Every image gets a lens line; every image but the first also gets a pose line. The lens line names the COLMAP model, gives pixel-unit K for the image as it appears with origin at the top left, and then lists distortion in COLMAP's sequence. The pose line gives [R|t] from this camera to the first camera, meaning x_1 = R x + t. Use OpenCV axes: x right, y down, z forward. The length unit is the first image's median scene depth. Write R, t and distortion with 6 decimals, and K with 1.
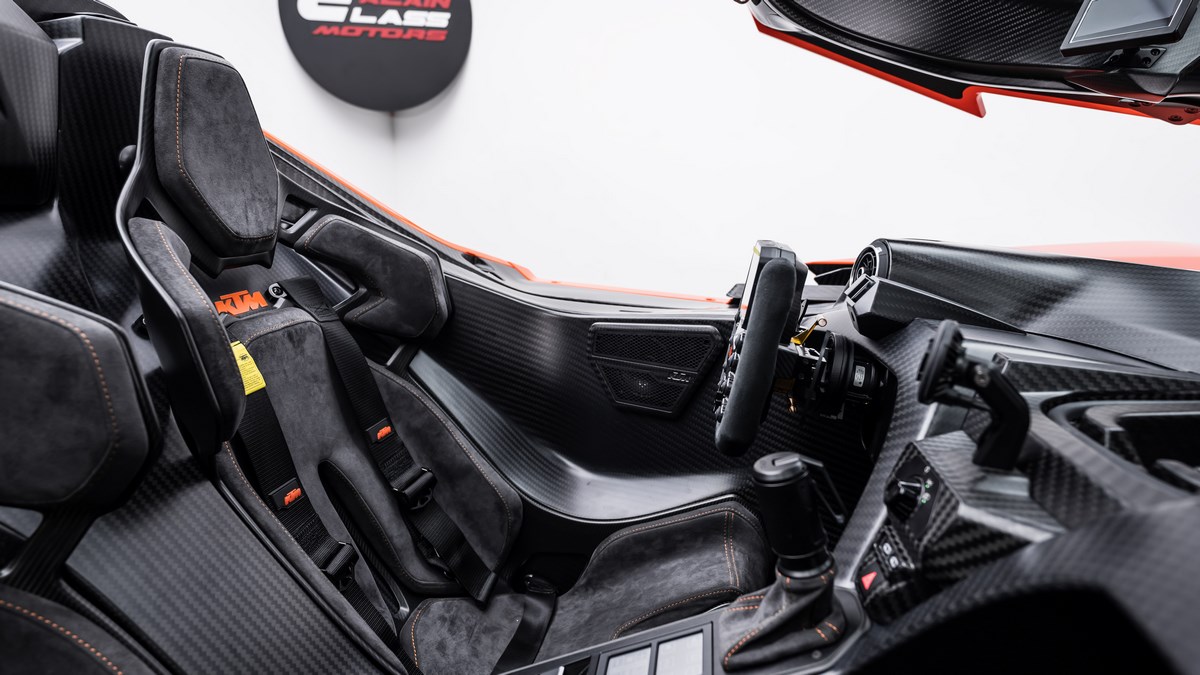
lens RADIAL K [[683.4, 0, 600.7], [0, 683.4, 335.6], [0, 0, 1]] dist [0.007178, -0.003106]
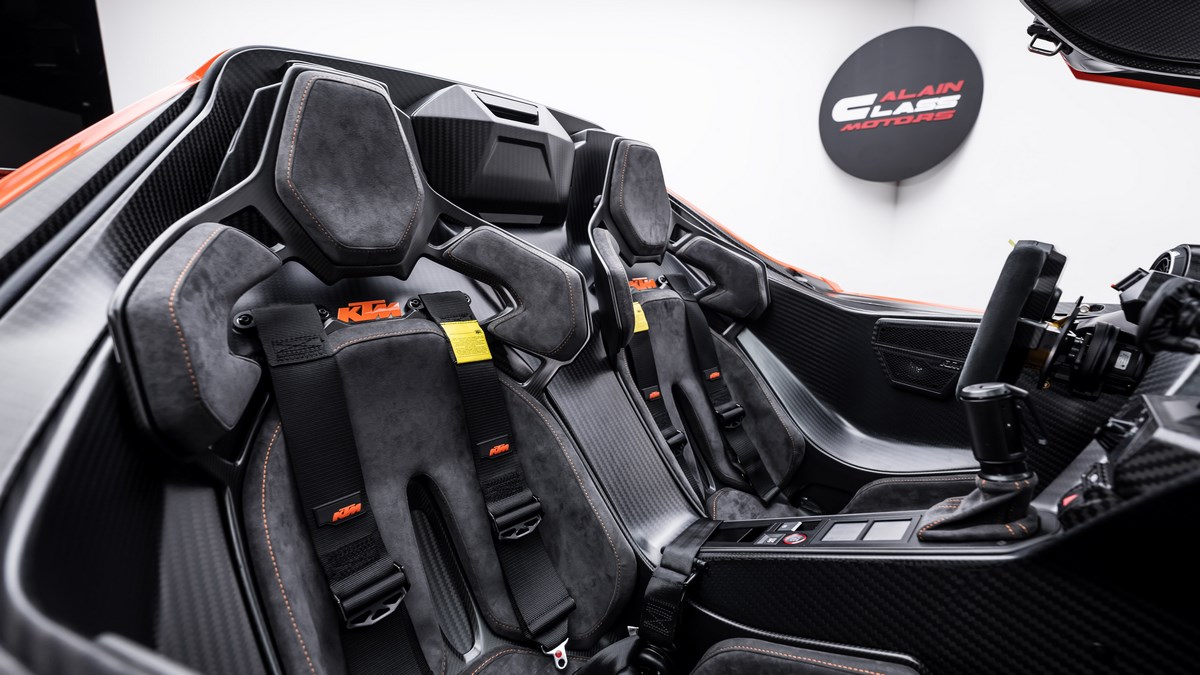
lens RADIAL K [[499.6, 0, 596.1], [0, 499.6, 339.4], [0, 0, 1]] dist [-0.022646, -0.000305]
pose [[0.821616, 0.096805, -0.561762, 0.094919], [-0.118193, 0.992989, -0.001750, 0.102362], [0.557654, 0.067834, 0.827297, -0.093278]]
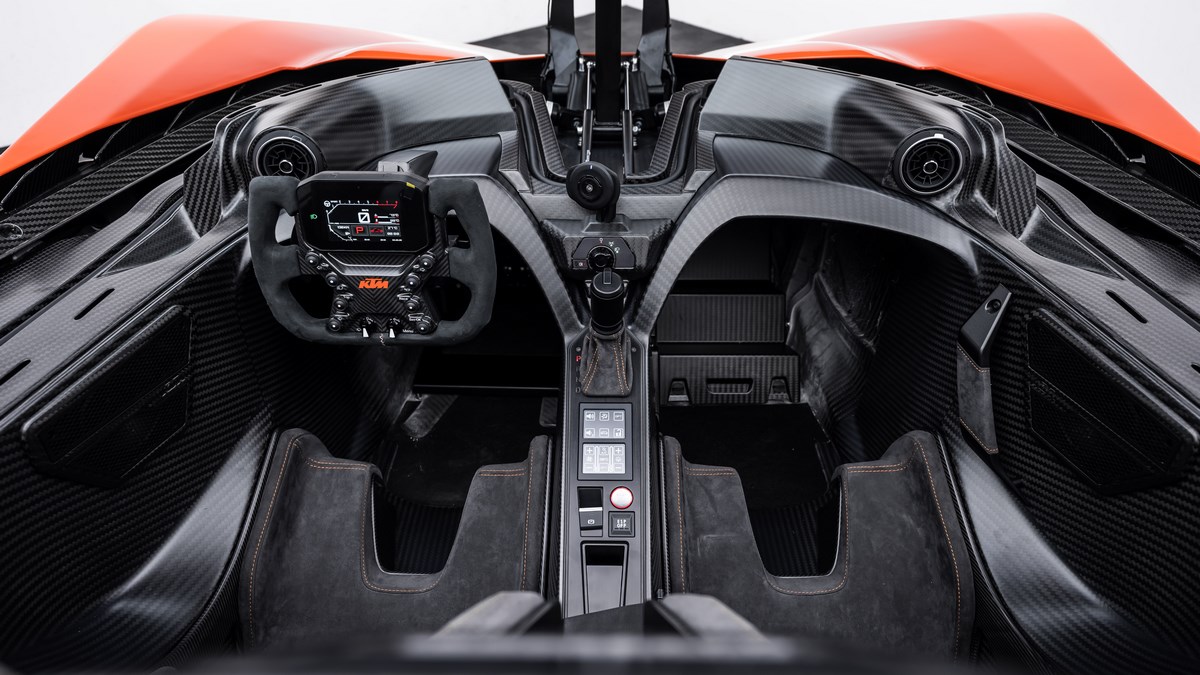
lens RADIAL K [[755.2, 0, 598.0], [0, 755.2, 340.0], [0, 0, 1]] dist [-0.008549, -0.002995]
pose [[-0.145649, -0.605300, 0.782558, -0.680305], [0.225089, 0.749975, 0.621991, -0.458966], [-0.963390, 0.266738, 0.027013, 0.547432]]
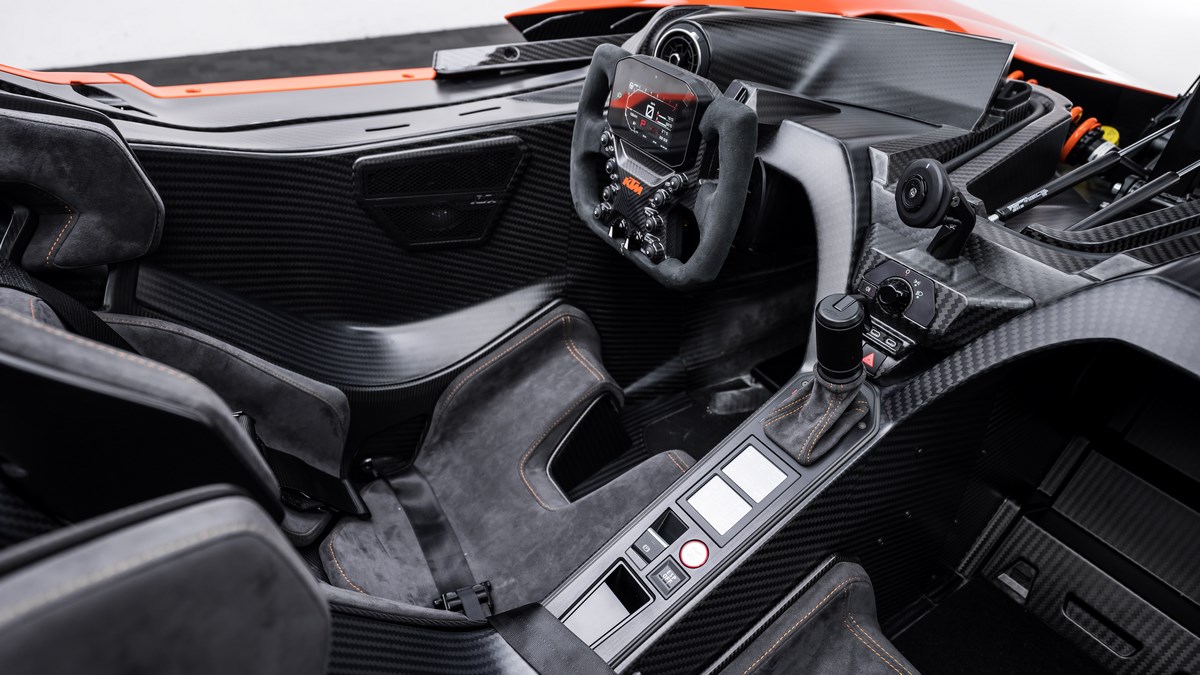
lens RADIAL K [[759.3, 0, 599.8], [0, 759.3, 338.5], [0, 0, 1]] dist [-0.000754, 0.001279]
pose [[0.731969, -0.391576, 0.557575, -0.442569], [0.134186, 0.885175, 0.445488, -0.222601], [-0.667994, -0.251265, 0.700464, 0.180145]]
